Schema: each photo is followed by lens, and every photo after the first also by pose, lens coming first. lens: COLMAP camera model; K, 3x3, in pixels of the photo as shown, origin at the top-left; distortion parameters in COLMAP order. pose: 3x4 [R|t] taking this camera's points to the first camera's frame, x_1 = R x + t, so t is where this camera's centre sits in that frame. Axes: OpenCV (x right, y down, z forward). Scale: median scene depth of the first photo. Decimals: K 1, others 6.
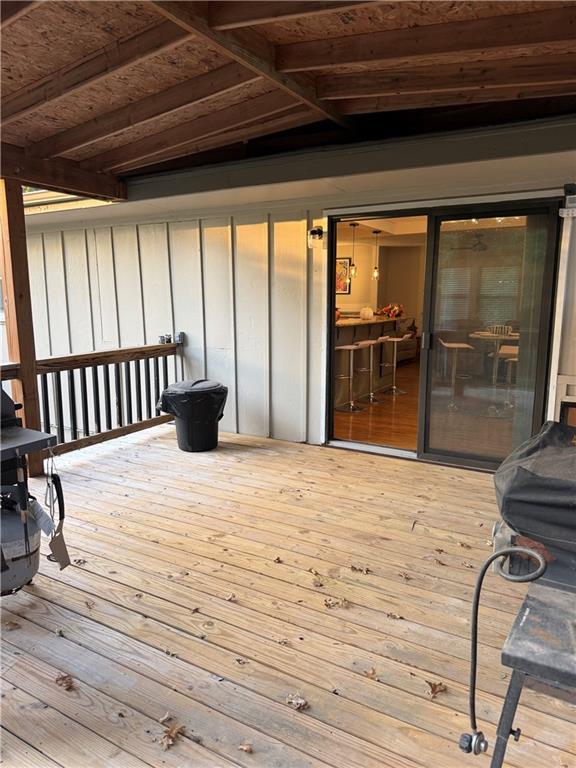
lens RADIAL K [[536.9, 0, 288.0], [0, 536.9, 384.0], [0, 0, 1]] dist [0.002270, -0.000070]
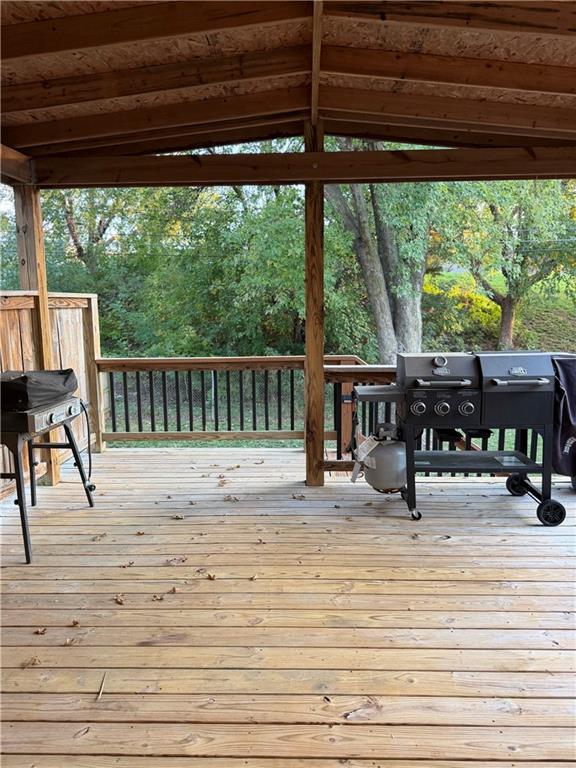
lens RADIAL K [[536.9, 0, 288.0], [0, 536.9, 384.0], [0, 0, 1]] dist [0.002270, -0.000070]
pose [[-0.879358, 0.085136, -0.468489, 0.380352], [-0.063151, 0.954343, 0.291962, -0.311598], [0.471955, 0.286325, -0.833832, 1.896363]]
